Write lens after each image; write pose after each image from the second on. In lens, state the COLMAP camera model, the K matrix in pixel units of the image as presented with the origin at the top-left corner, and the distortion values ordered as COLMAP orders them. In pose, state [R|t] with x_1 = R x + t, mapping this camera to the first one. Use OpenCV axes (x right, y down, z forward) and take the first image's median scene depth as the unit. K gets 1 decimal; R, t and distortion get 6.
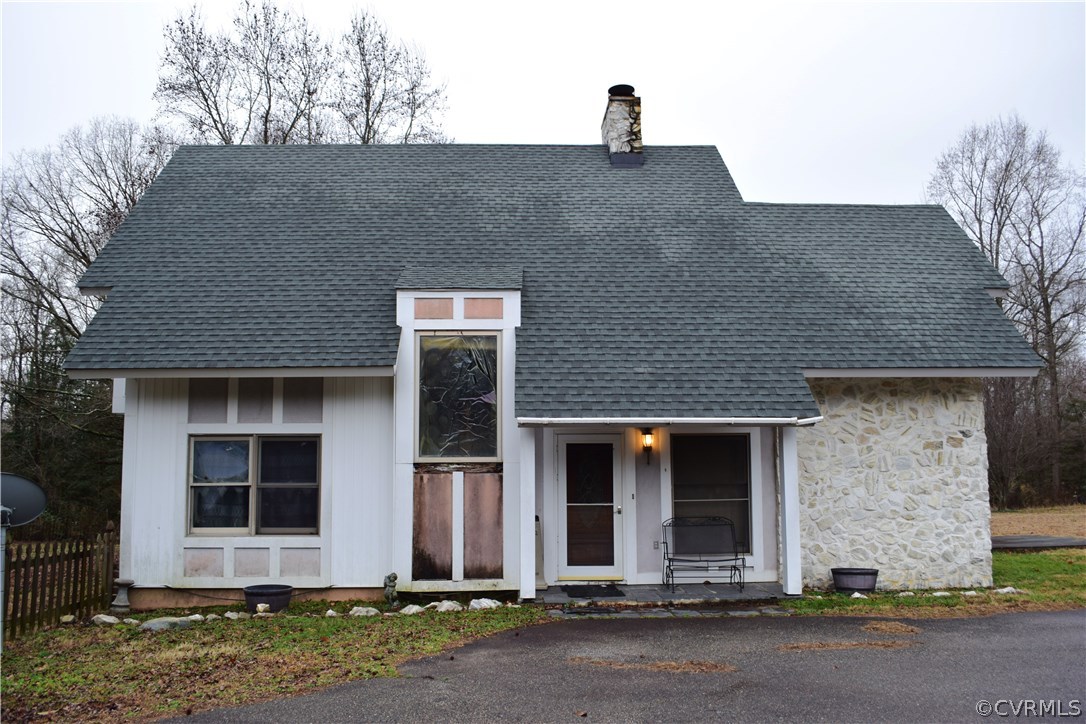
lens RADIAL K [[852.1, 0, 542.7], [0, 852.1, 384.3], [0, 0, 1]] dist [-0.067784, 0.010598]
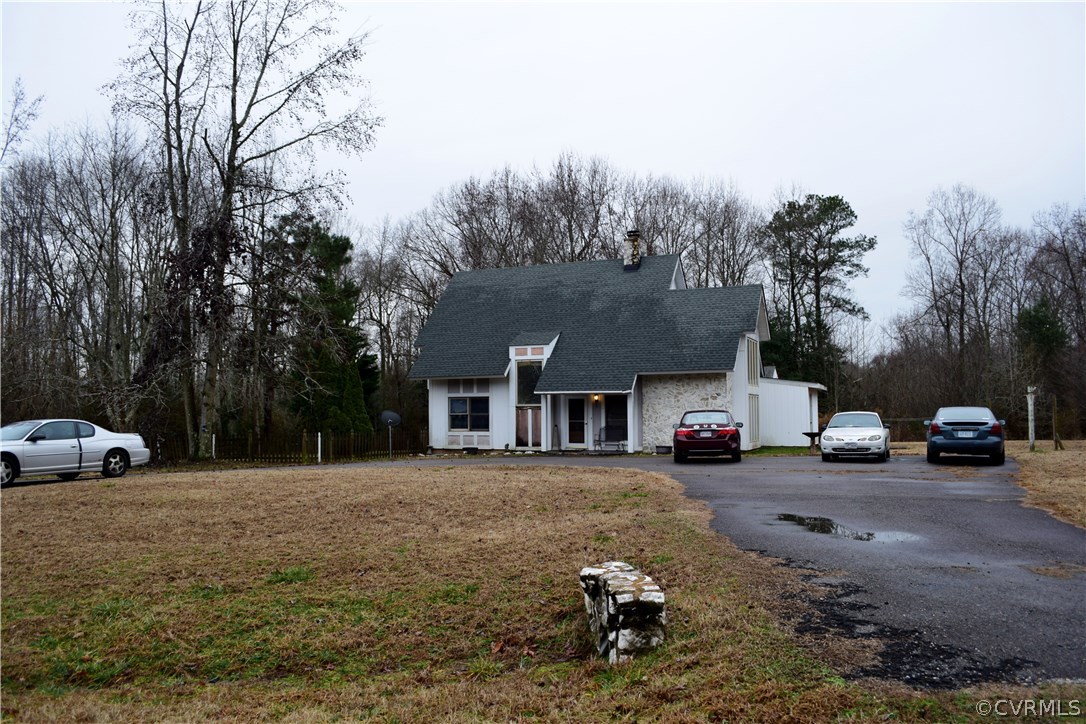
lens RADIAL K [[852.1, 0, 542.7], [0, 852.1, 384.3], [0, 0, 1]] dist [-0.067784, 0.010598]
pose [[0.903896, -0.013826, -0.427529, 1.146237], [0.046472, 0.996736, 0.066019, -0.165753], [0.425221, -0.079542, 0.901588, -1.533224]]
